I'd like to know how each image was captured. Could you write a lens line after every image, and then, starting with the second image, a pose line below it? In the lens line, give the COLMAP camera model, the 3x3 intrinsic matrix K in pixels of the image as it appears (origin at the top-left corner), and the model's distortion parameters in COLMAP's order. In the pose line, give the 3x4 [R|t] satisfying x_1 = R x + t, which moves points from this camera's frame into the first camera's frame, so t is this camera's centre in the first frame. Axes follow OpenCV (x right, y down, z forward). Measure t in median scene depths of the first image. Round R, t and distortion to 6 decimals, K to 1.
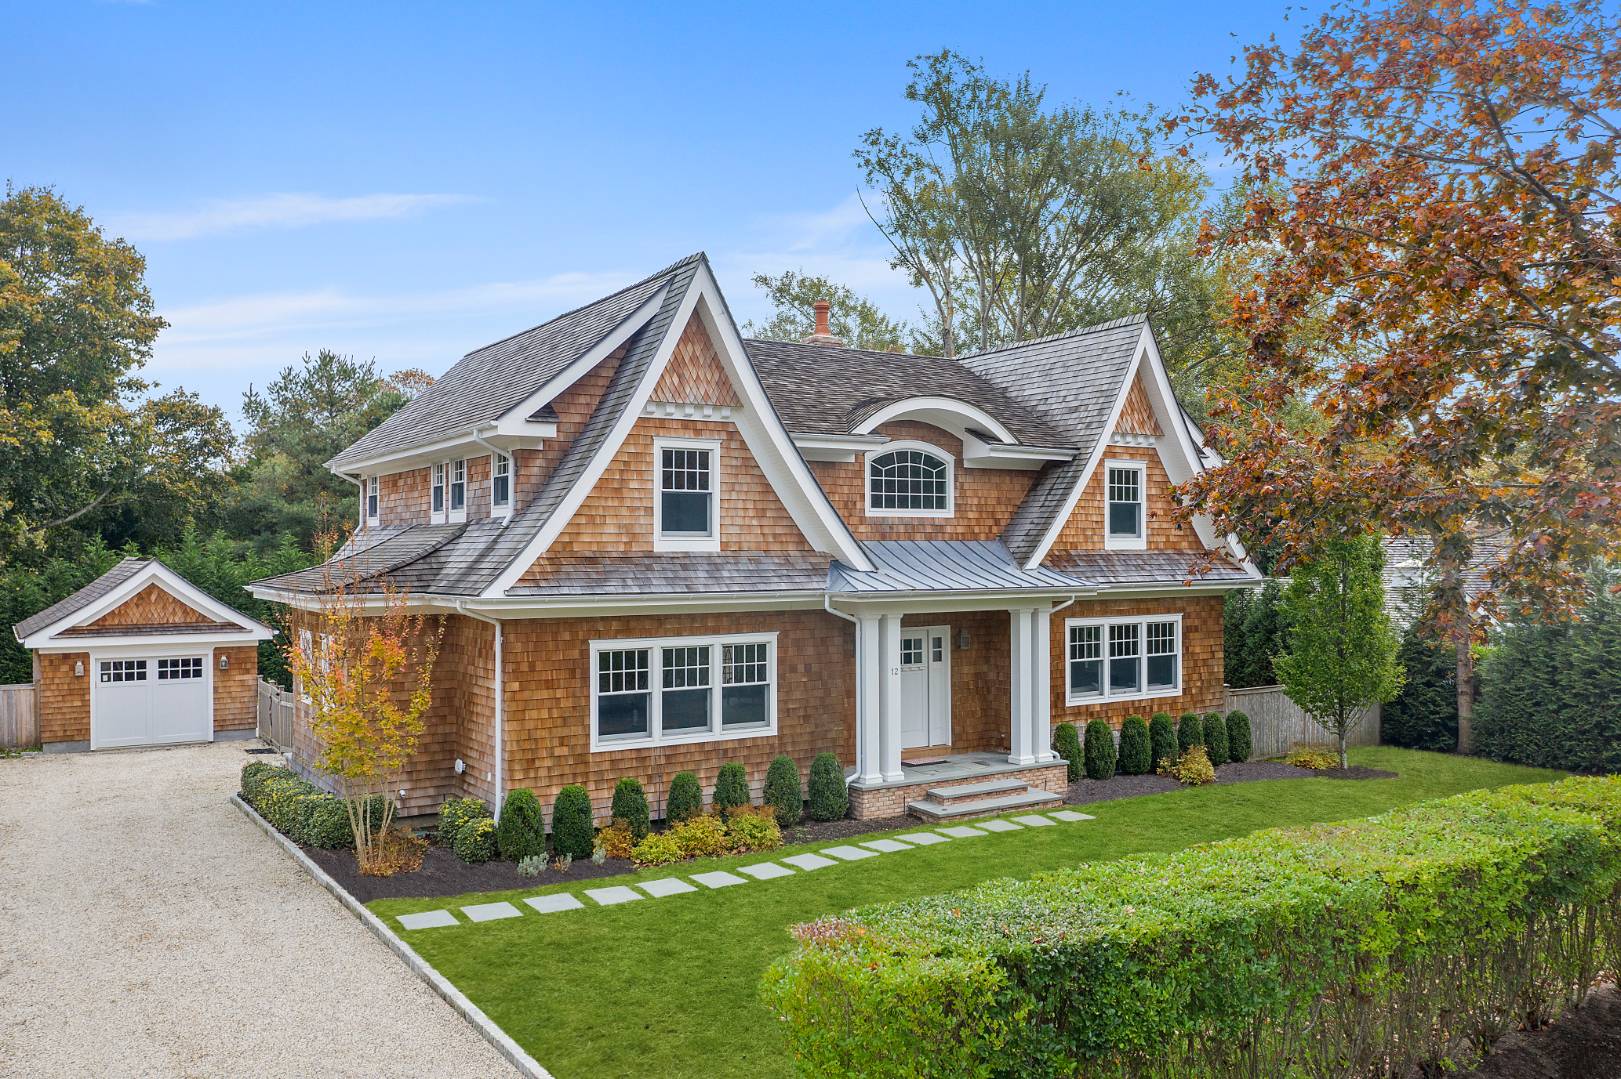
lens RADIAL K [[1260.5, 0, 810.5], [0, 1260.5, 539.5], [0, 0, 1]] dist [-0.015583, 0.001773]
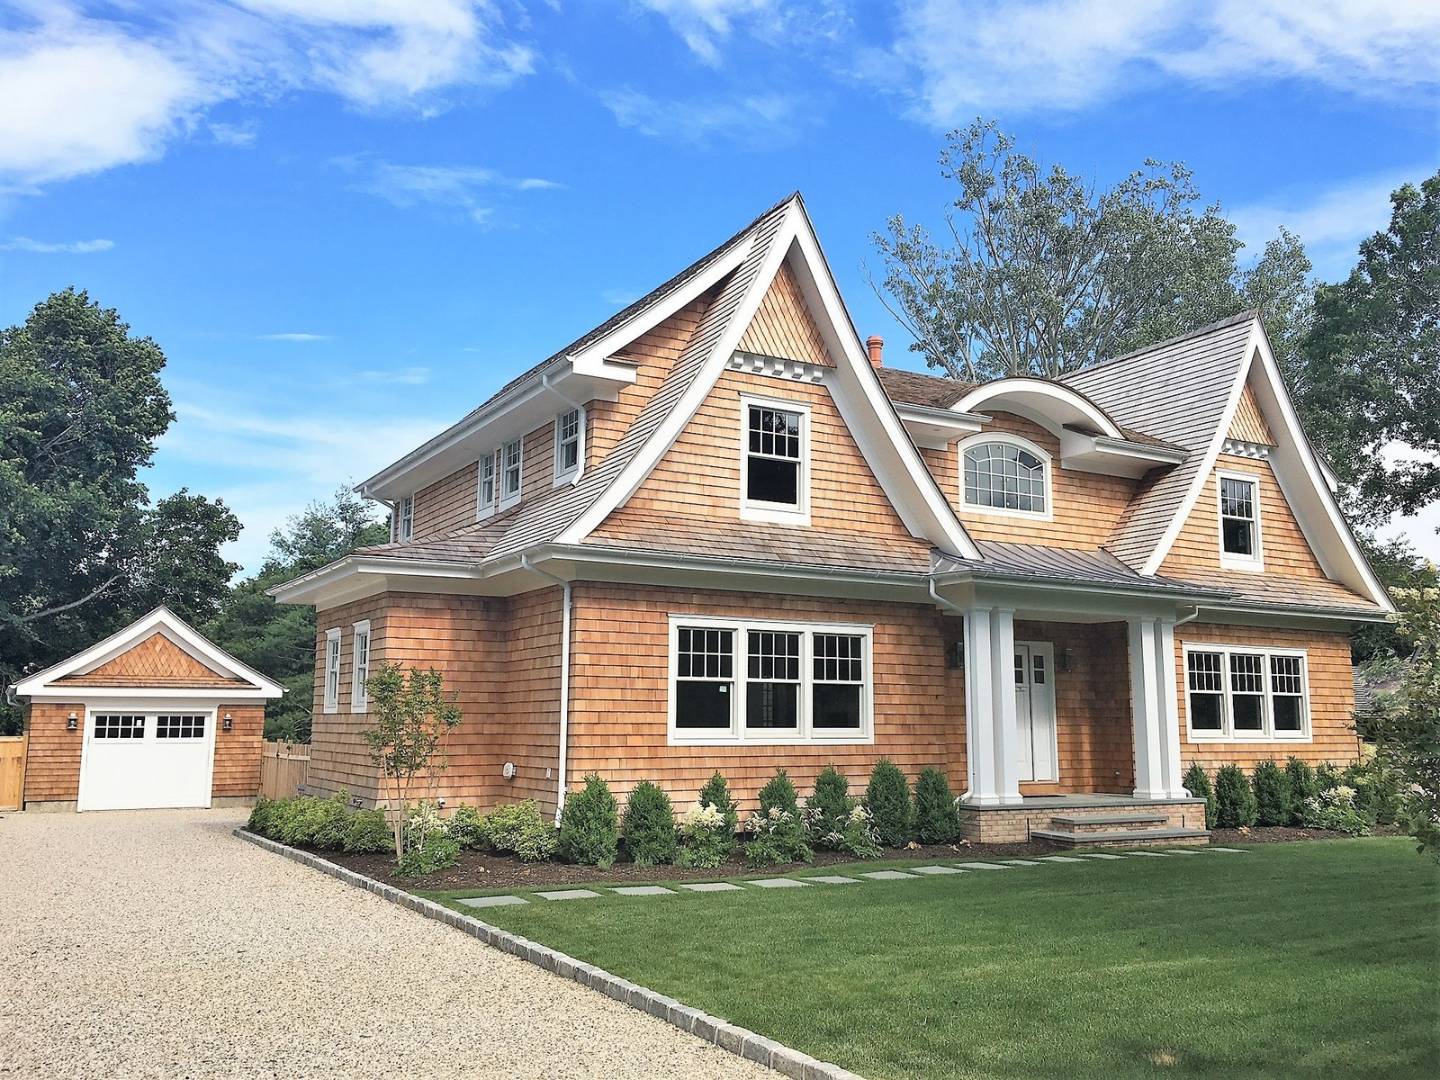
lens RADIAL K [[1206.4, 0, 720.0], [0, 1206.4, 540.0], [0, 0, 1]] dist [0.047667, -0.005454]
pose [[0.998860, 0.003857, -0.047584, -0.084130], [-0.010343, 0.990540, -0.136836, 0.119244], [0.046606, 0.137172, 0.989450, 0.147246]]
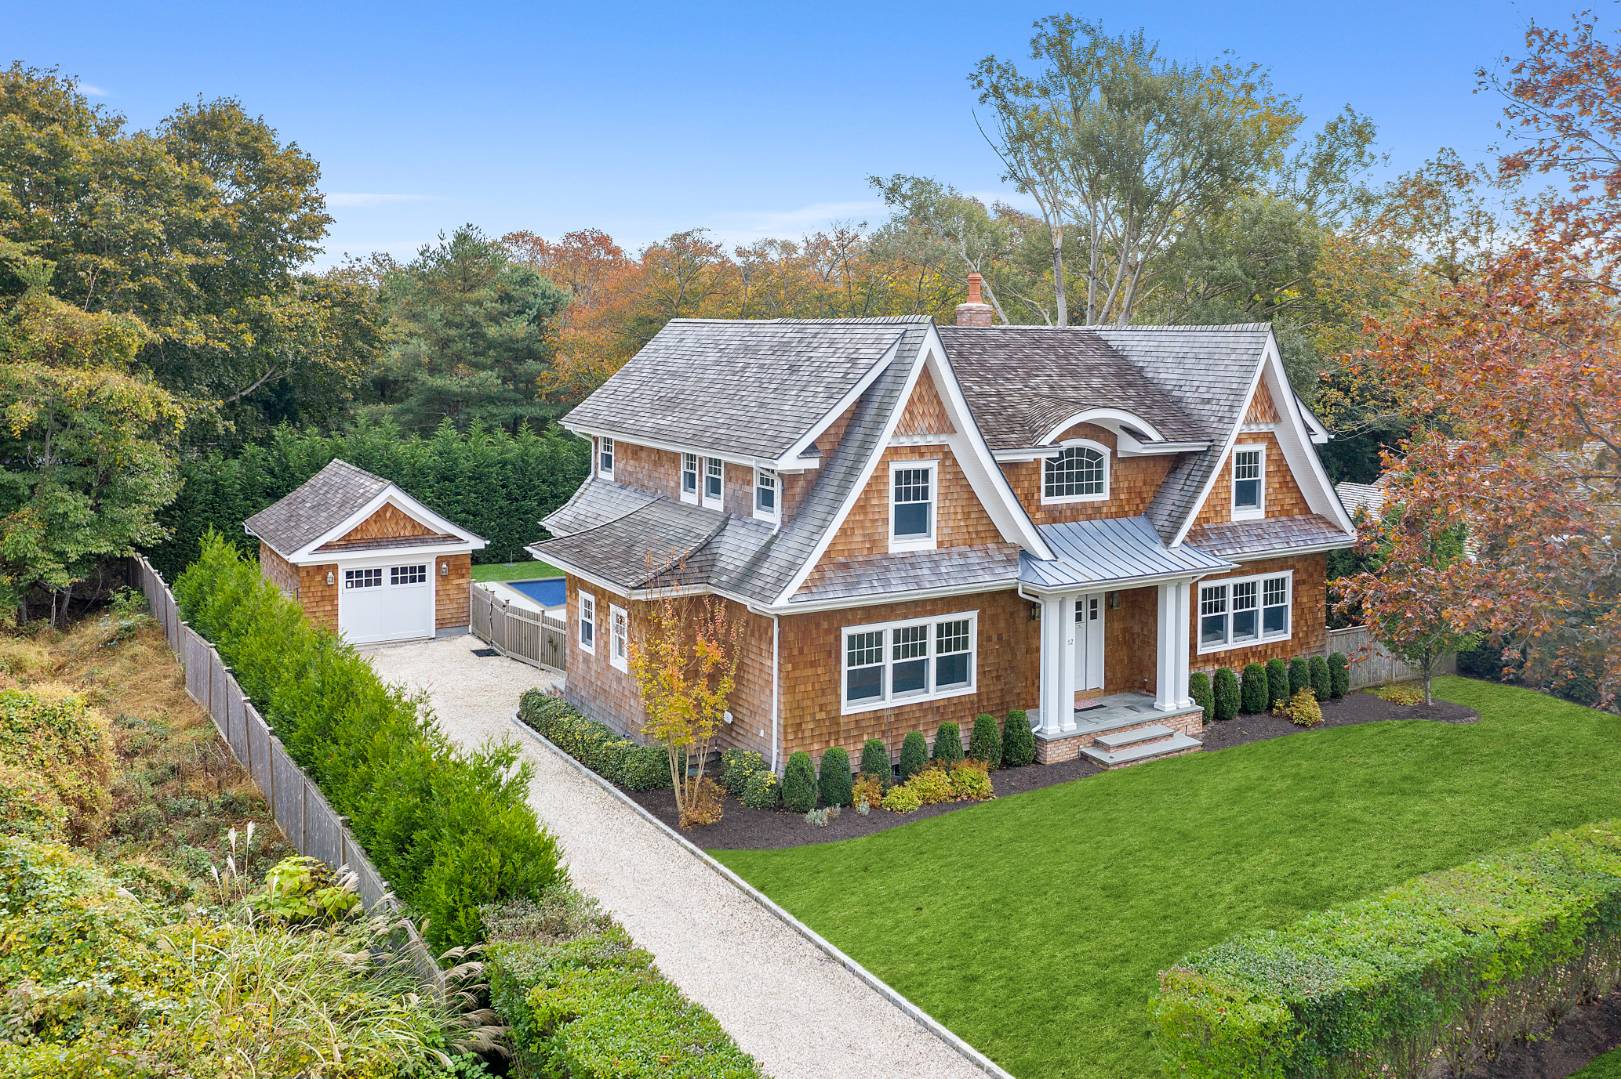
lens RADIAL K [[1293.7, 0, 814.0], [0, 1293.7, 338.7], [0, 0, 1]] dist [-0.007213, -0.007016]
pose [[0.999620, 0.016908, -0.021778, -0.149389], [-0.016699, 0.999813, 0.009714, -0.185300], [0.021938, -0.009347, 0.999716, -0.250102]]
